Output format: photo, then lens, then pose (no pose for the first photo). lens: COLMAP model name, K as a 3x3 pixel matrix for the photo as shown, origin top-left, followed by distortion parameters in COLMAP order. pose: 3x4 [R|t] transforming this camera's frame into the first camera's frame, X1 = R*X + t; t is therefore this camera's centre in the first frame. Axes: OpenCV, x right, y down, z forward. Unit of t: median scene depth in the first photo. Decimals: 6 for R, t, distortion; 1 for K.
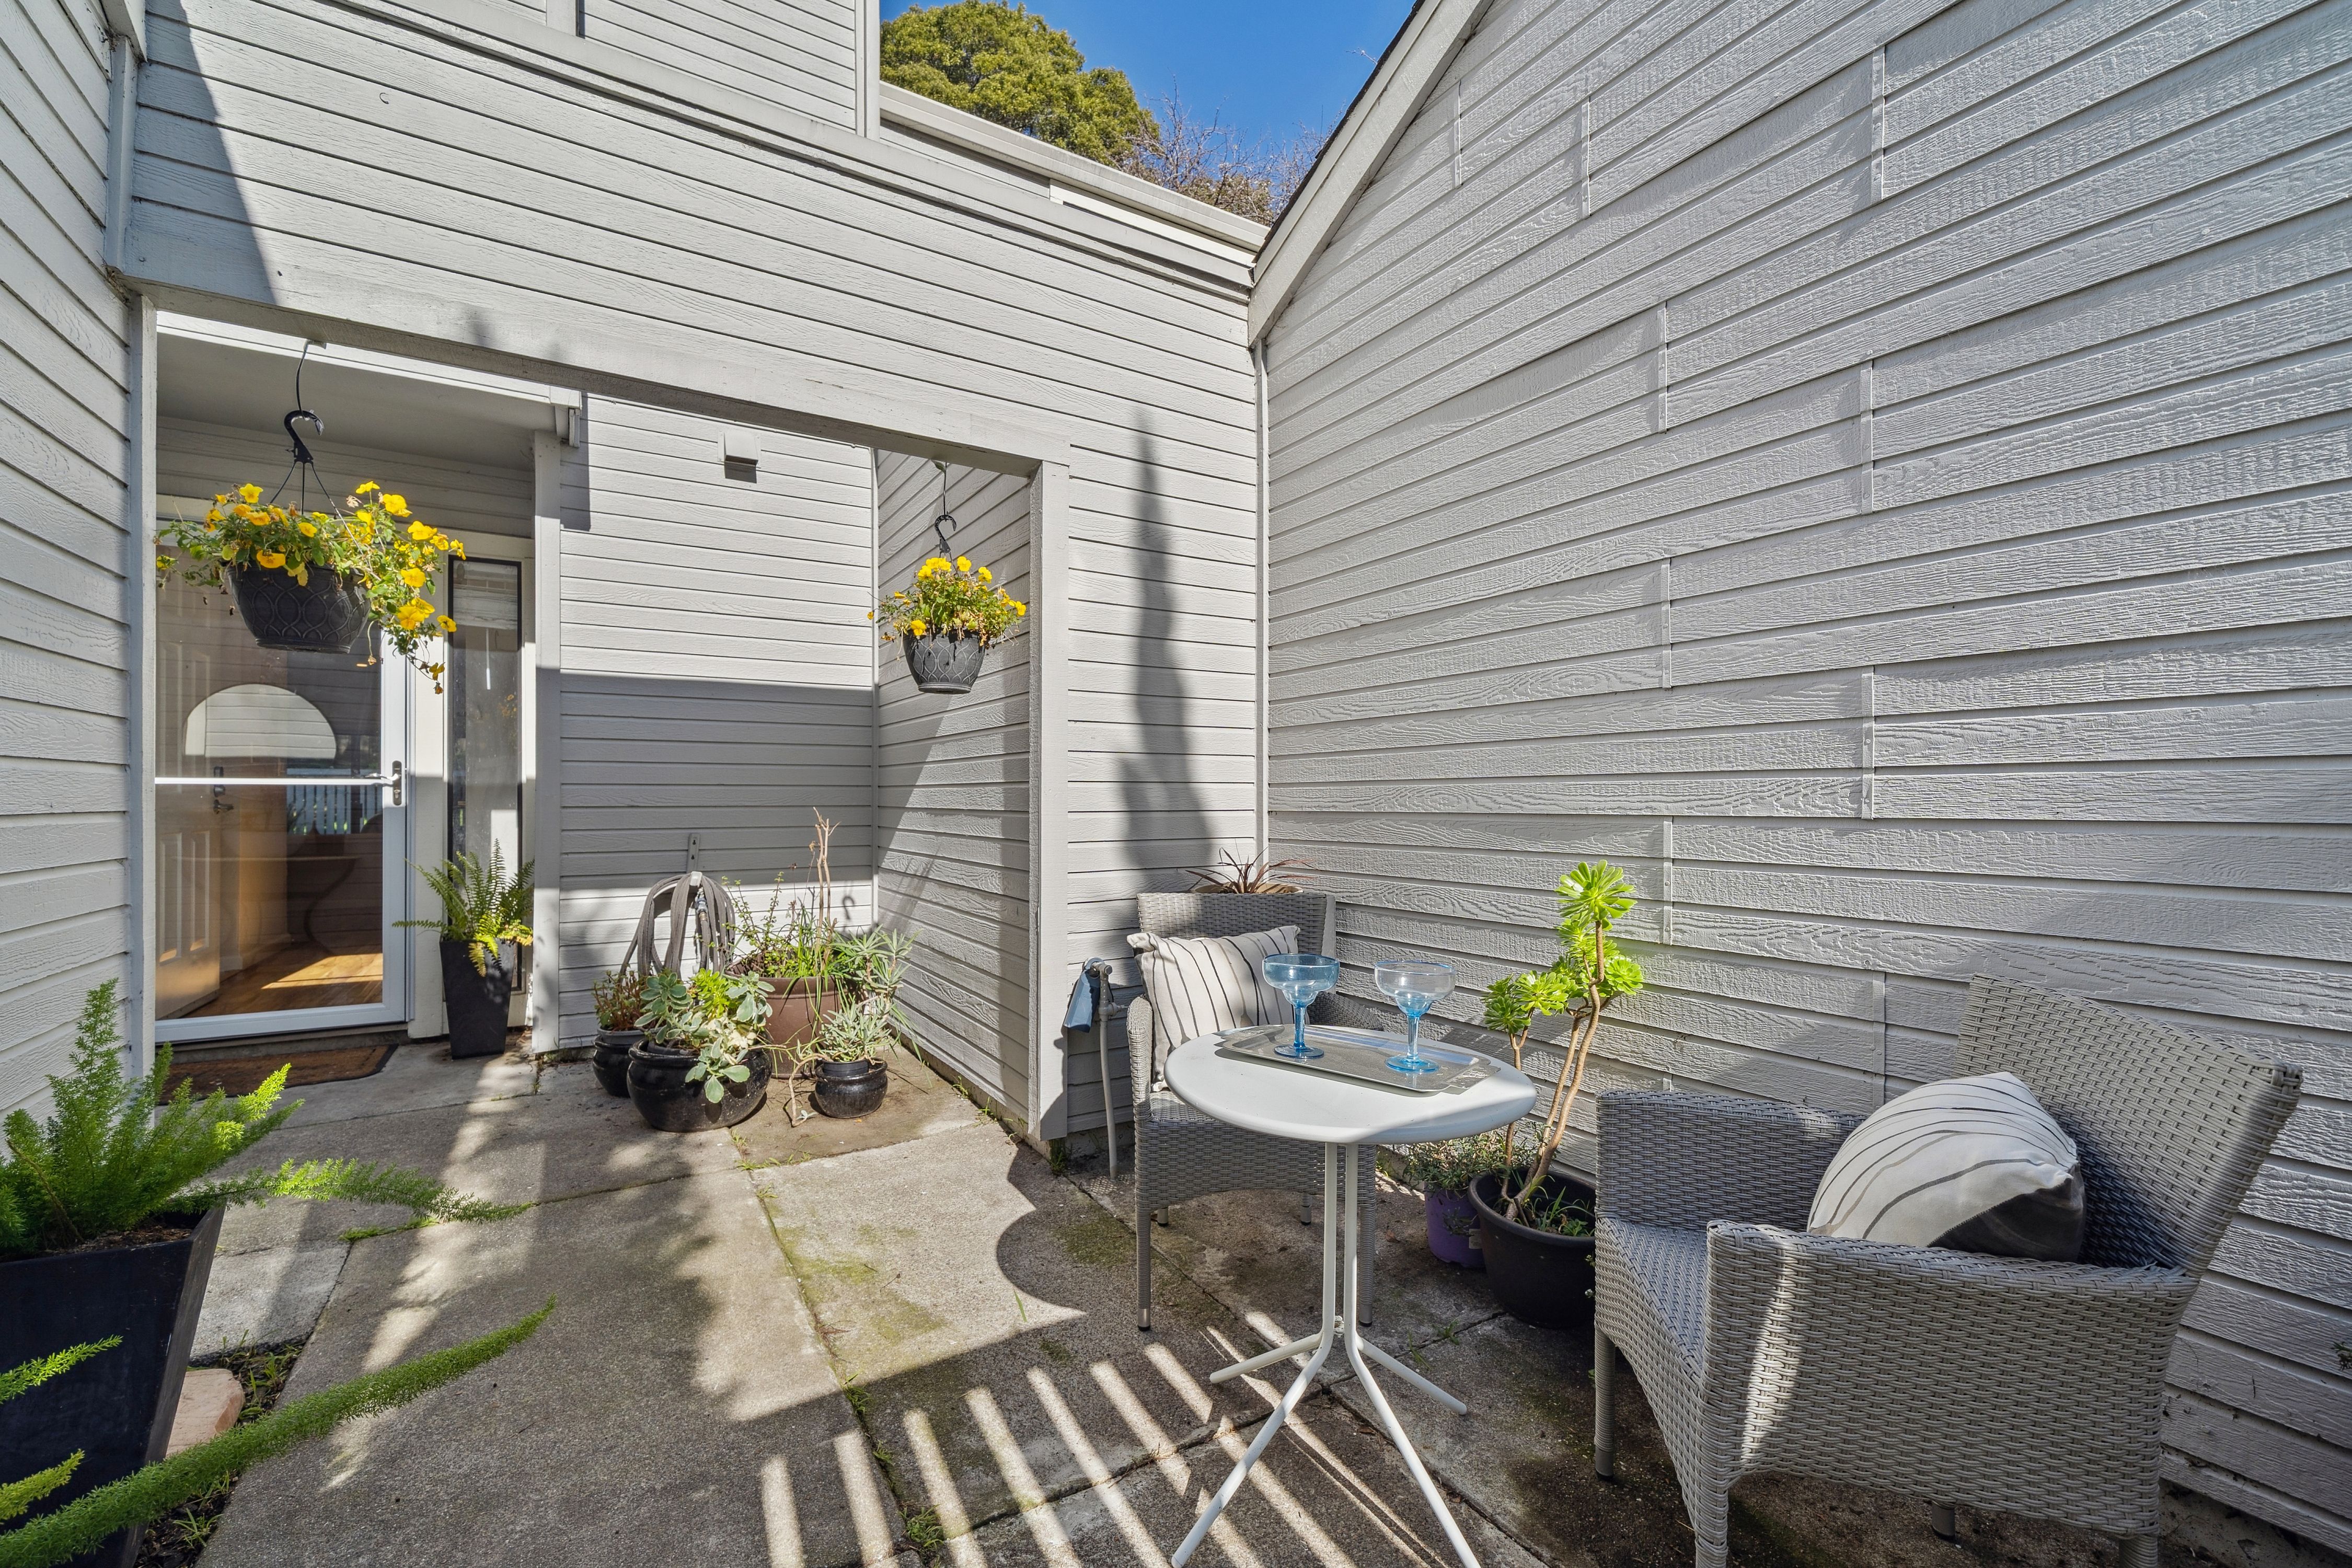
lens RADIAL K [[953.5, 0, 1176.0], [0, 953.5, 784.0], [0, 0, 1]] dist [-0.000467, -0.000068]
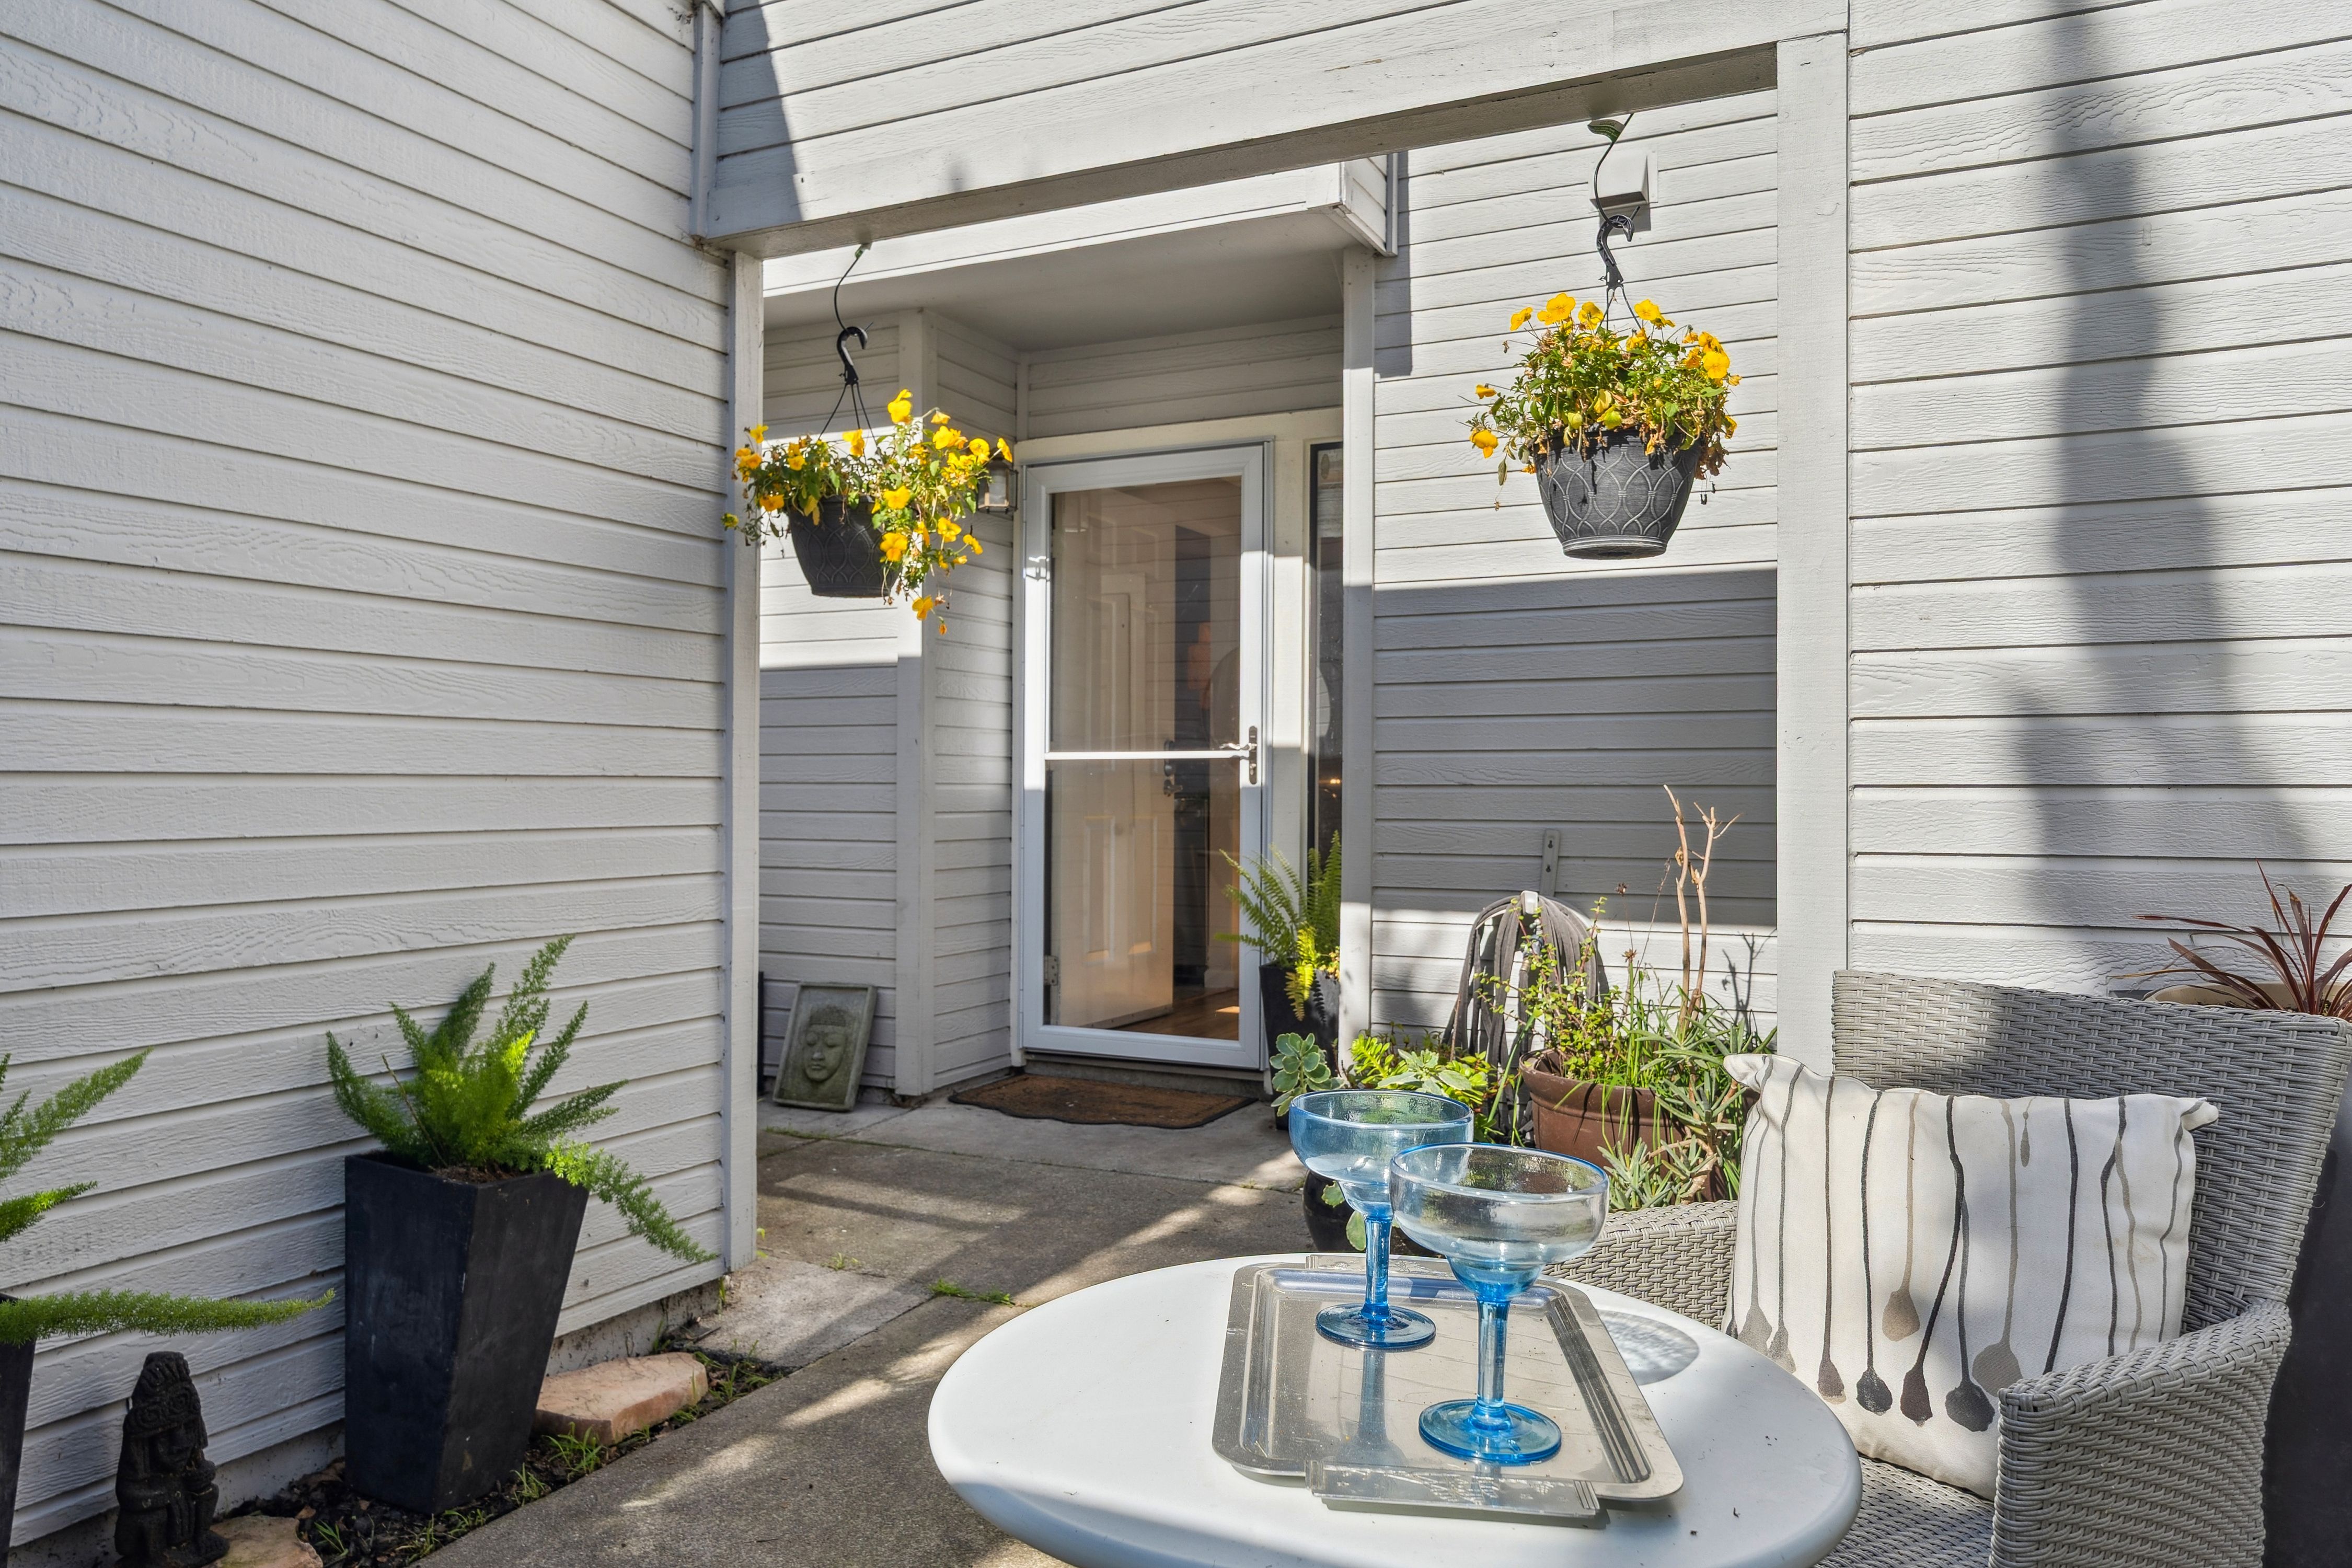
lens RADIAL K [[1701.1, 0, 1171.8], [0, 1701.1, 744.6], [0, 0, 1]] dist [0.003609, 0.000163]
pose [[0.525426, -0.022863, -0.850532, 0.385498], [0.012651, 0.999738, -0.019058, 0.019255], [0.850745, -0.000746, 0.525578, 0.283247]]
